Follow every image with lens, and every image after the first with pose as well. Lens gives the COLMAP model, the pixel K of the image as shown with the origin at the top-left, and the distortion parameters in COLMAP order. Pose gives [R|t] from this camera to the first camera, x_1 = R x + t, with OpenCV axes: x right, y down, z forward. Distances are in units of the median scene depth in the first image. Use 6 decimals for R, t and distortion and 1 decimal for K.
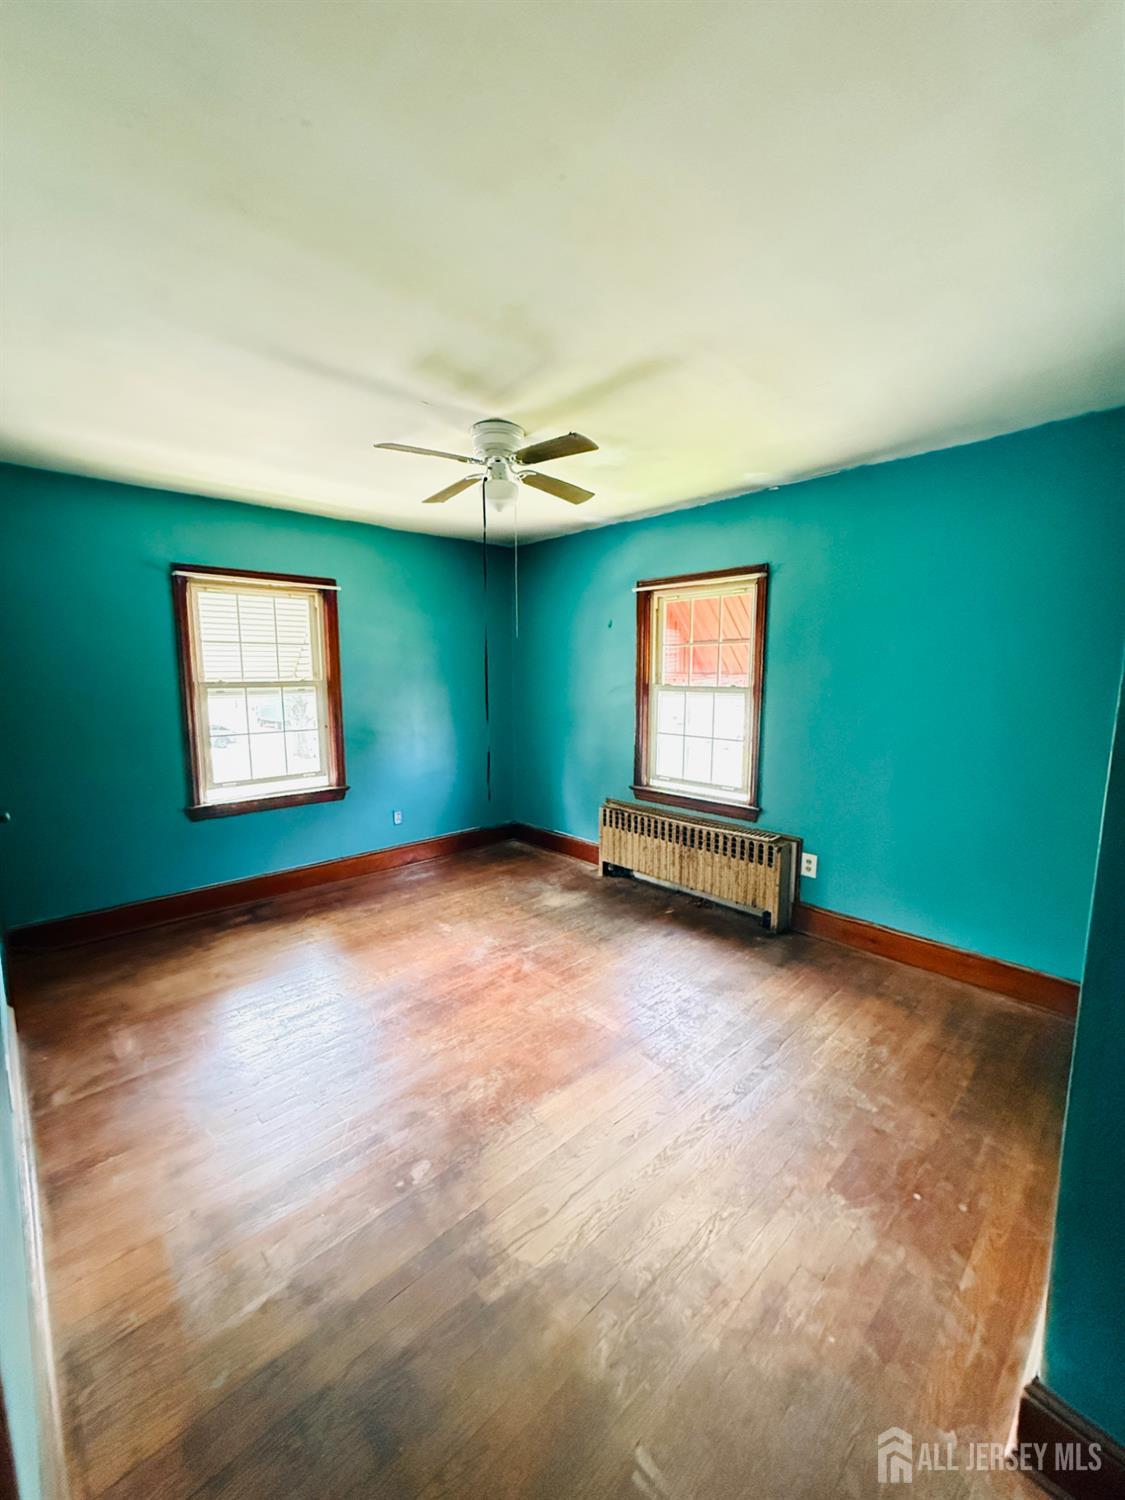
lens RADIAL K [[600.1, 0, 562.7], [0, 600.1, 749.7], [0, 0, 1]] dist [-0.003729, -0.000237]
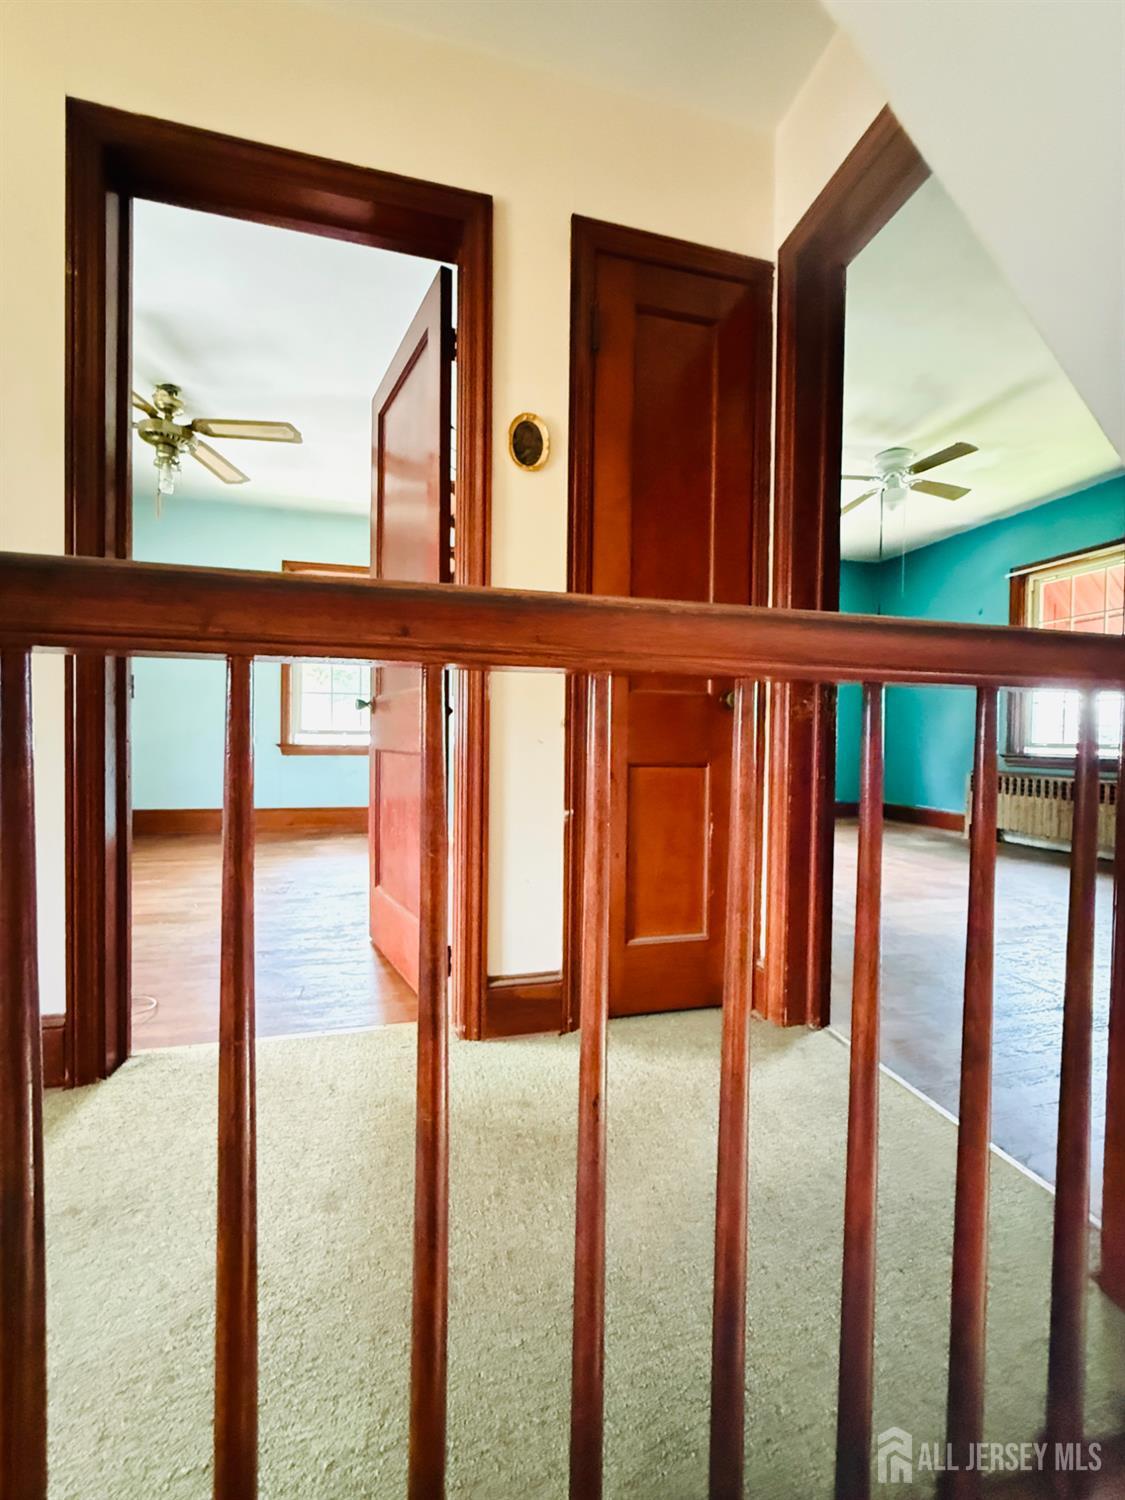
lens RADIAL K [[600.1, 0, 566.8], [0, 600.1, 746.9], [0, 0, 1]] dist [-0.003729, -0.000237]
pose [[0.871487, 0.020897, -0.489973, -0.045351], [-0.072801, 0.993535, -0.087113, 0.217620], [0.484985, 0.111589, 0.867374, -0.348578]]
